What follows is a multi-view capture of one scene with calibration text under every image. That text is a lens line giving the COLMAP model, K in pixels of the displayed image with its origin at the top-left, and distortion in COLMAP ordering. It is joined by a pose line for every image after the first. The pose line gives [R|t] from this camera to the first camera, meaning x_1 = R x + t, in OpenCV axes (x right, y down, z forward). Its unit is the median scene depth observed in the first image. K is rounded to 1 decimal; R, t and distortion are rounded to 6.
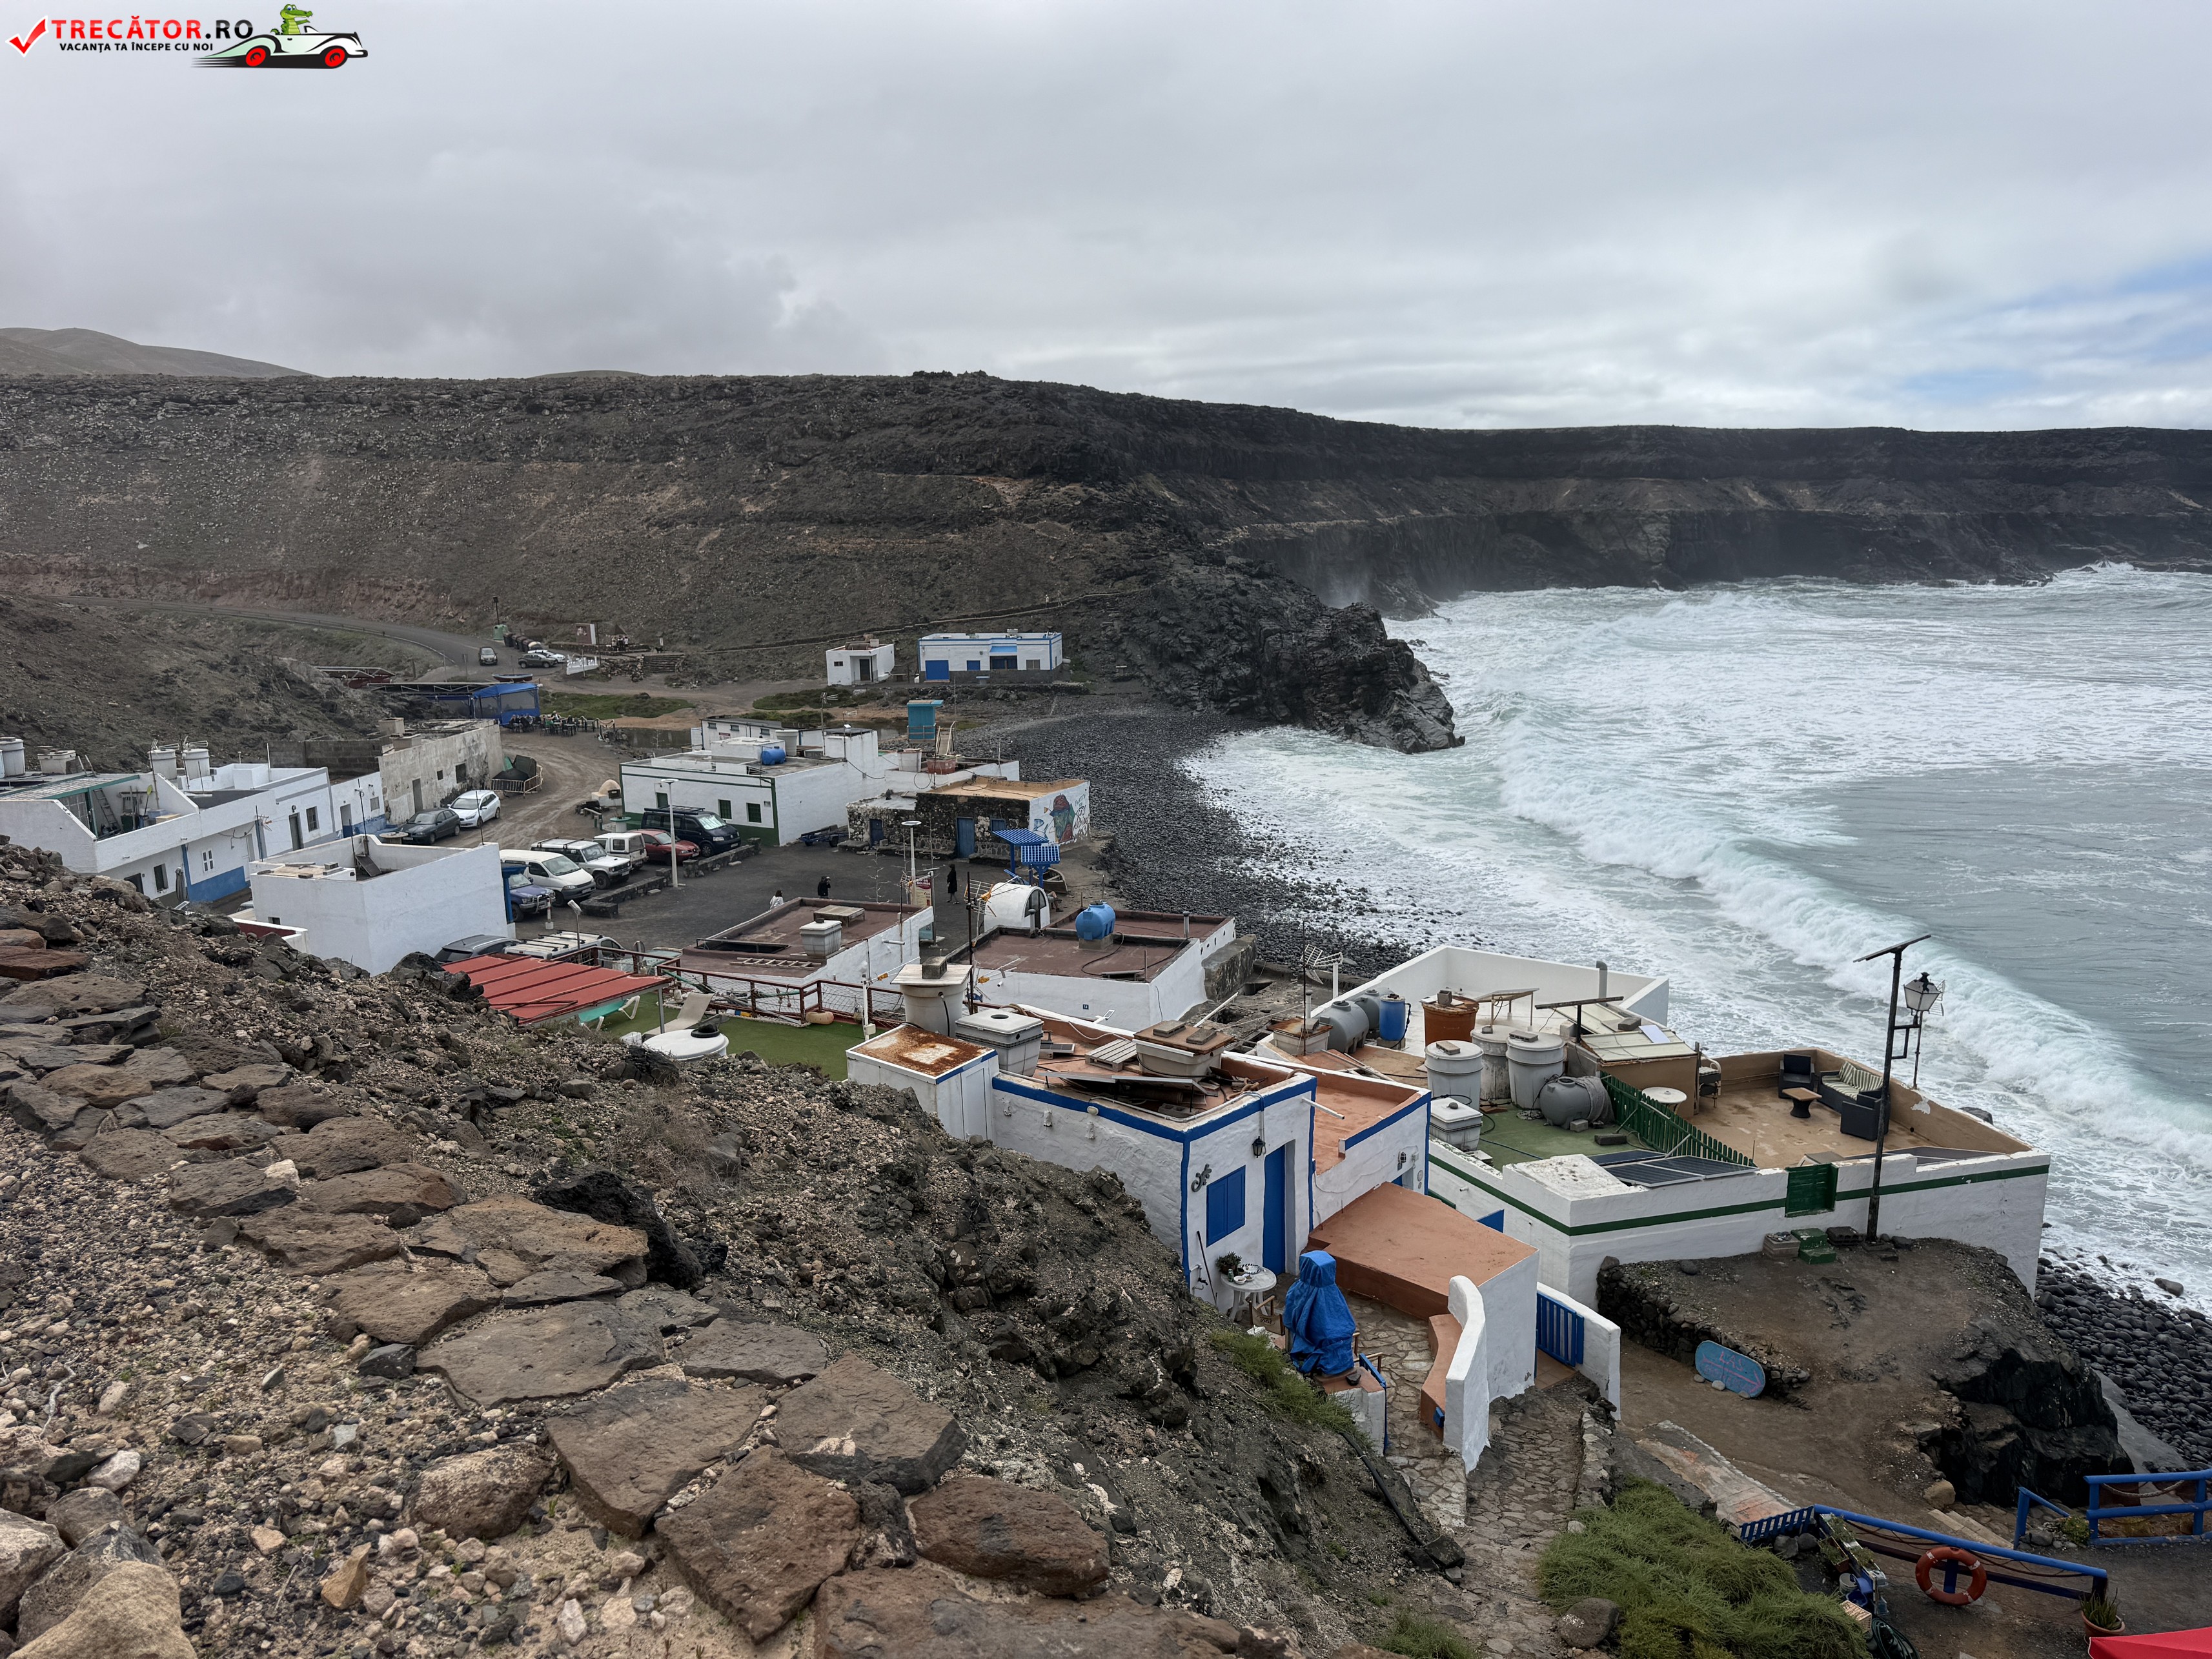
lens RADIAL K [[1555.1, 0, 1092.6], [0, 1555.1, 857.3], [0, 0, 1]] dist [0.081798, -0.103993]
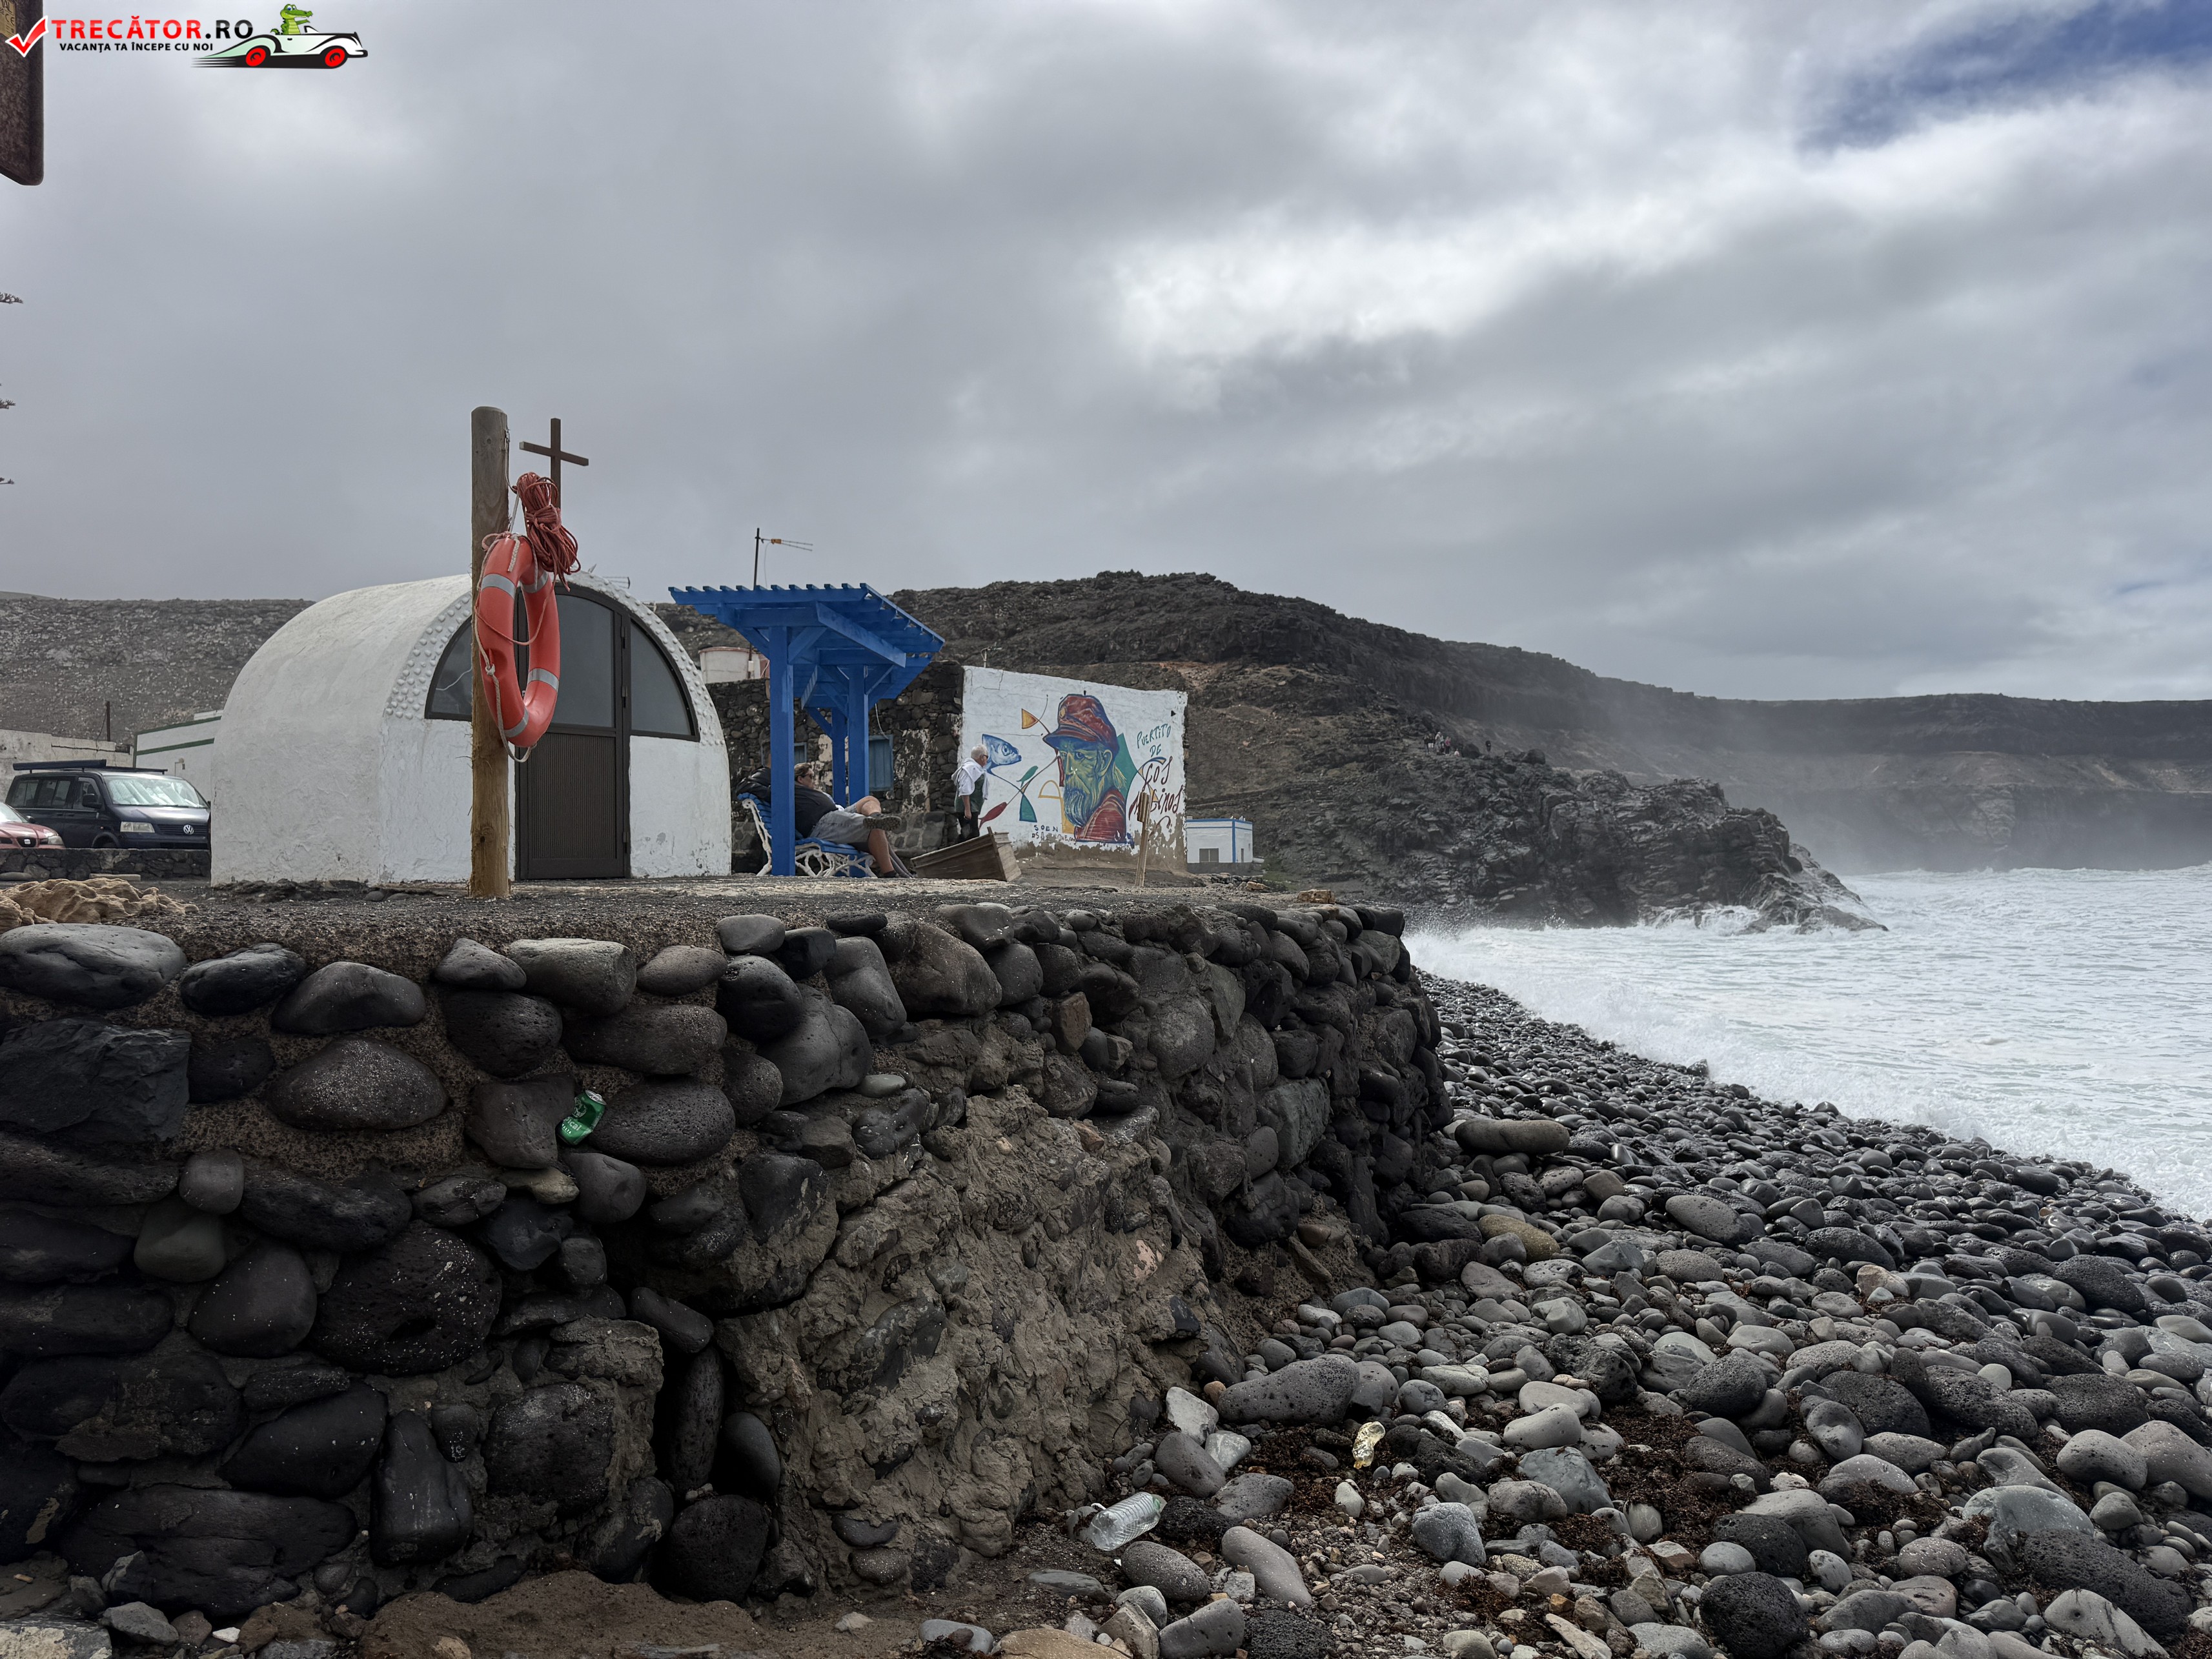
lens RADIAL K [[1555.1, 0, 1117.7], [0, 1555.1, 838.2], [0, 0, 1]] dist [0.081798, -0.103993]
pose [[0.991279, 0.009309, -0.131454, 0.014096], [-0.038701, 0.974083, -0.222854, 0.029162], [0.125973, 0.225998, 0.965948, 0.303210]]
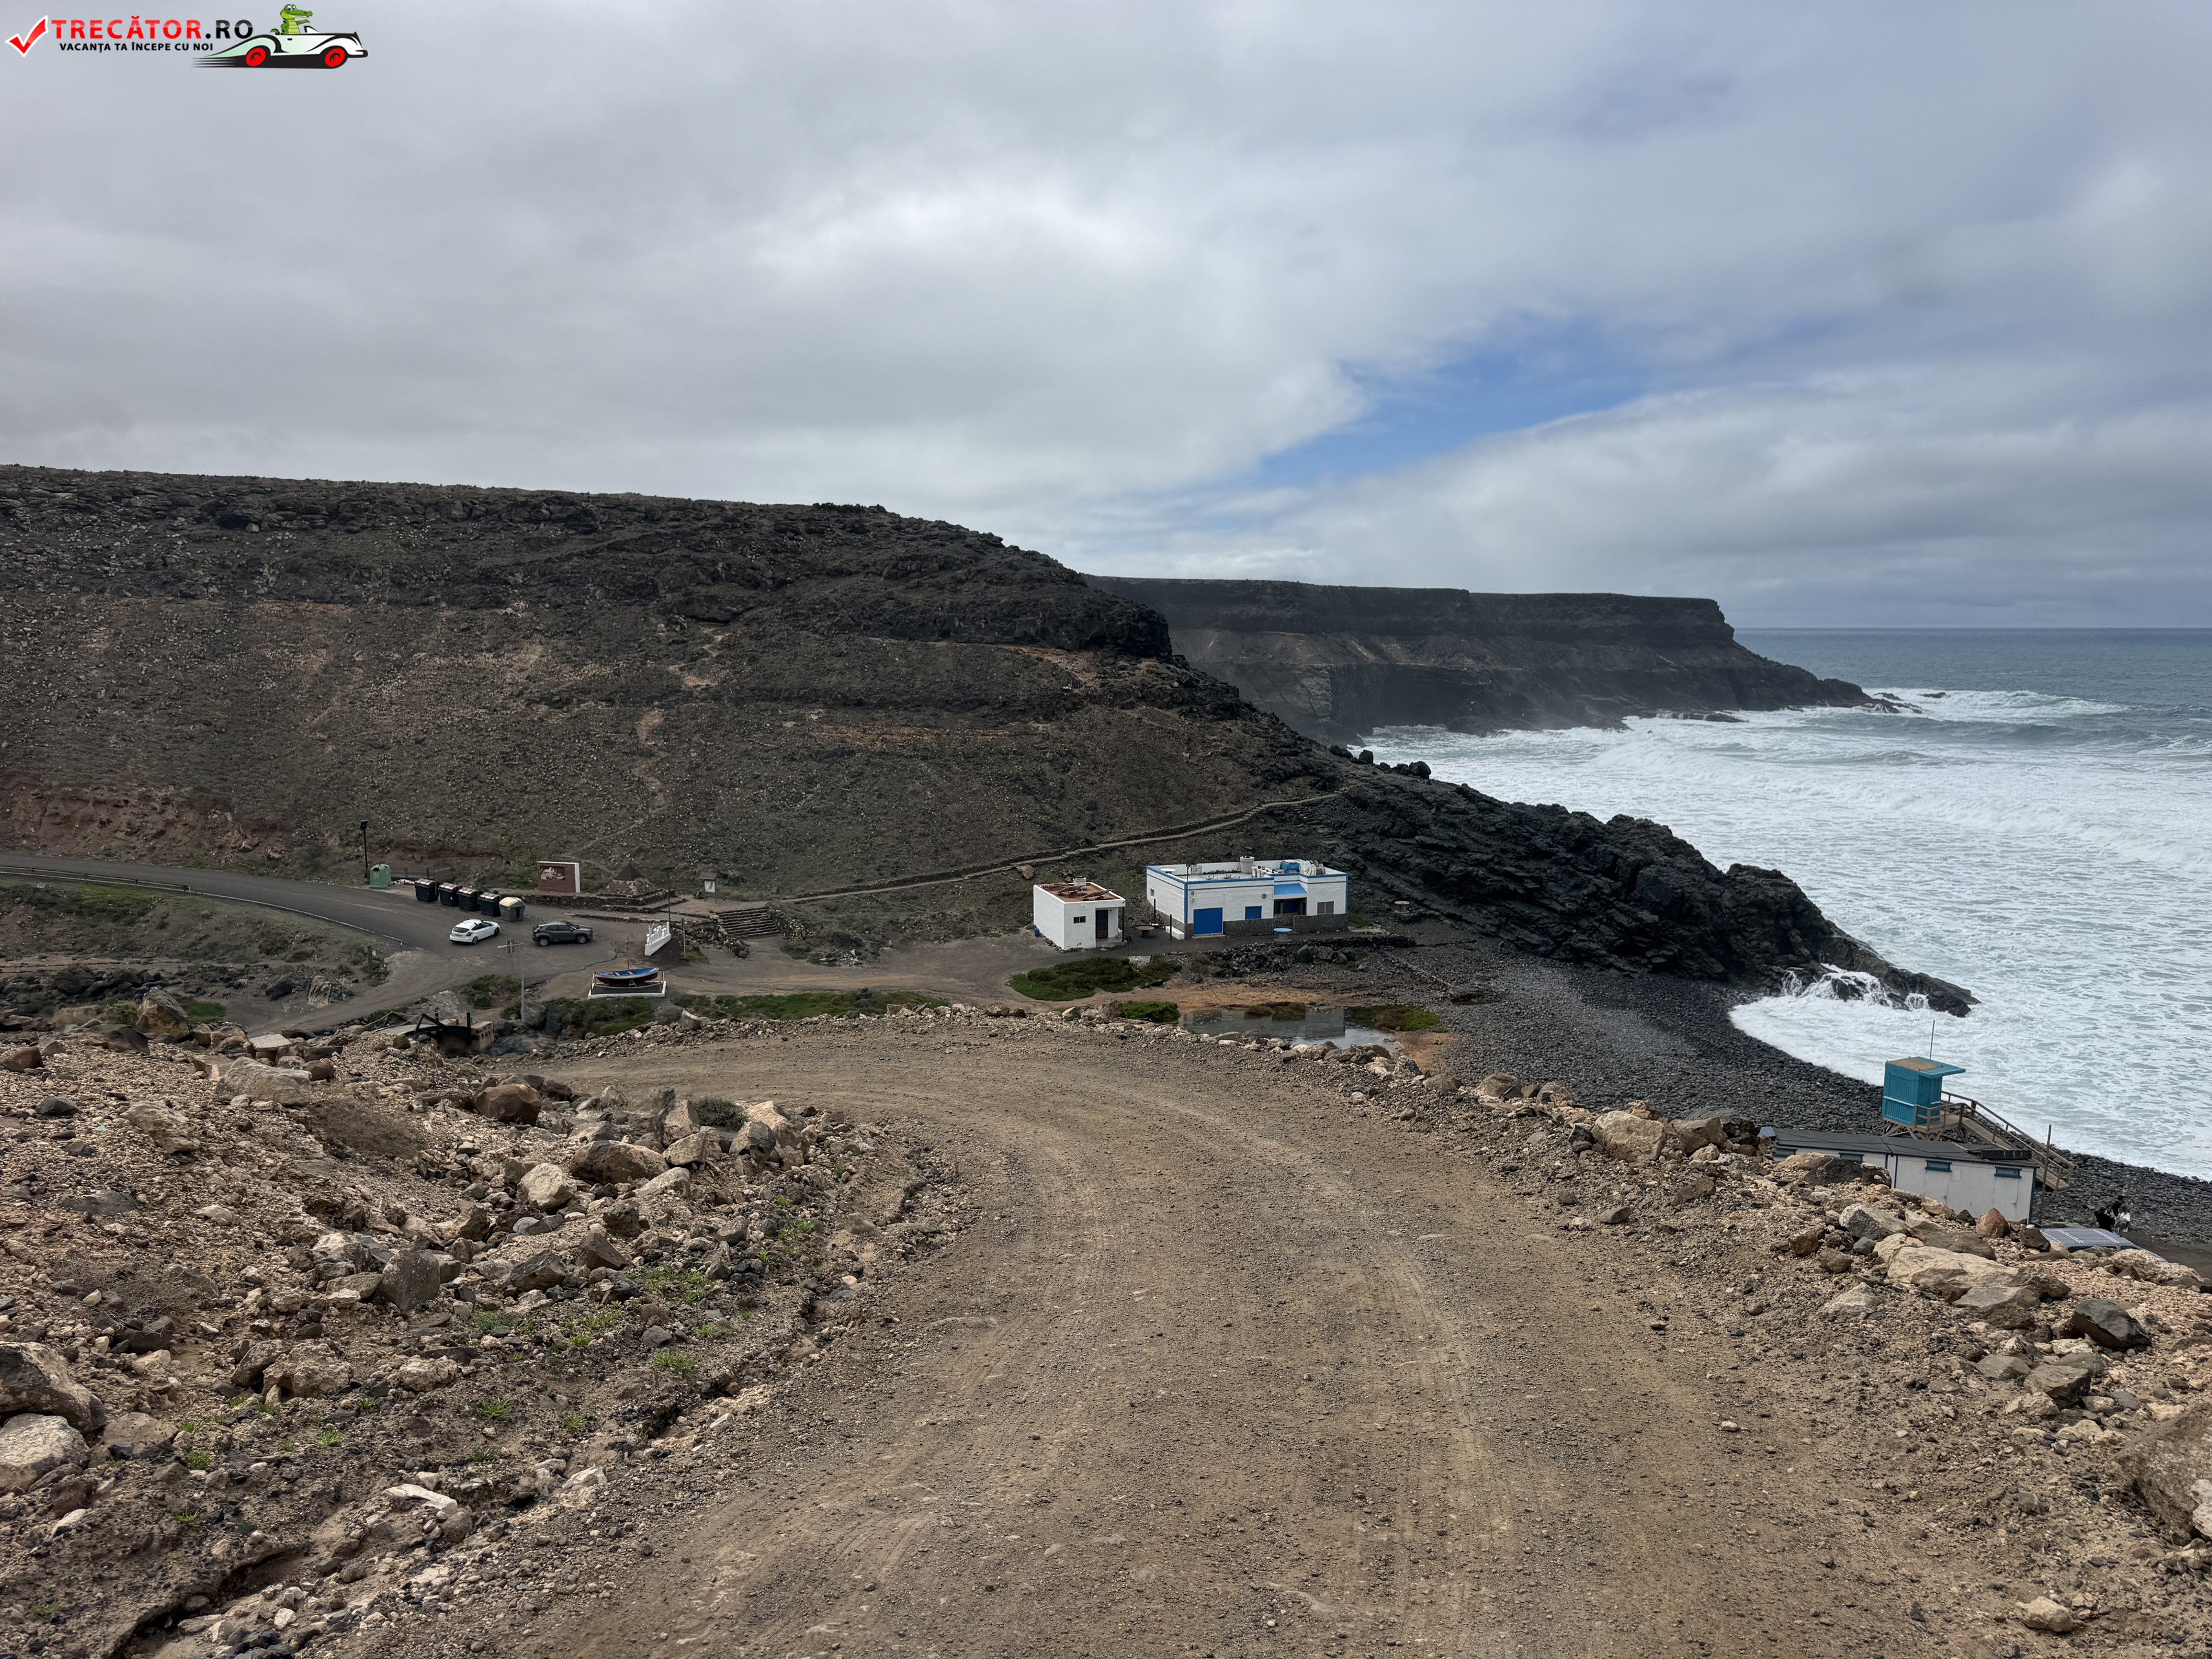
lens RADIAL K [[1555.1, 0, 1101.2], [0, 1555.1, 837.4], [0, 0, 1]] dist [0.081798, -0.103993]
pose [[0.900885, -0.033522, 0.432762, -0.471254], [0.068197, 0.995562, -0.064850, -0.116276], [-0.428667, 0.087935, 0.899173, 0.350329]]
